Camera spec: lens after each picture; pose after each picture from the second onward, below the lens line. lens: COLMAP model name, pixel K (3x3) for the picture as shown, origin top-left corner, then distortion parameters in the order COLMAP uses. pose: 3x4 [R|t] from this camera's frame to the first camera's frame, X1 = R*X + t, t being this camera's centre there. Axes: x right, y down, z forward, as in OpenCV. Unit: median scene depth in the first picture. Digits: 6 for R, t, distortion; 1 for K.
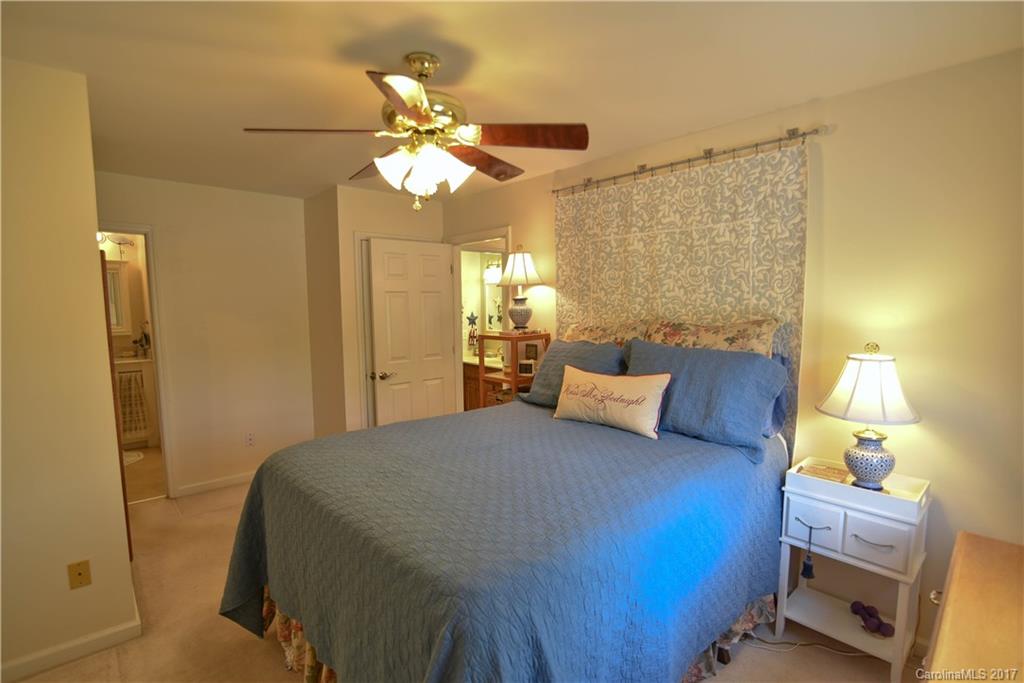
lens RADIAL K [[476.3, 0, 515.1], [0, 476.3, 350.5], [0, 0, 1]] dist [-0.022643, -0.000818]
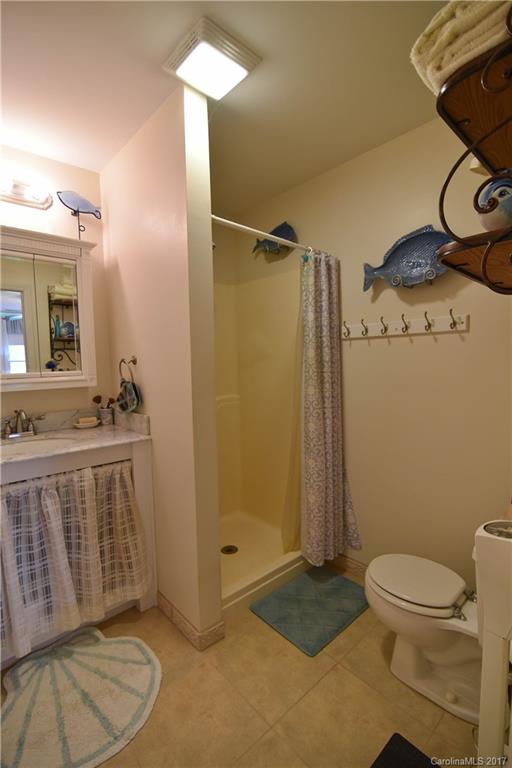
lens RADIAL K [[357.2, 0, 256.7], [0, 357.2, 383.4], [0, 0, 1]] dist [-0.022643, -0.000818]
pose [[0.999795, -0.016236, -0.012082, -0.519349], [0.015860, 0.999406, -0.030594, -0.017432], [0.012571, 0.030396, 0.999459, 0.496179]]
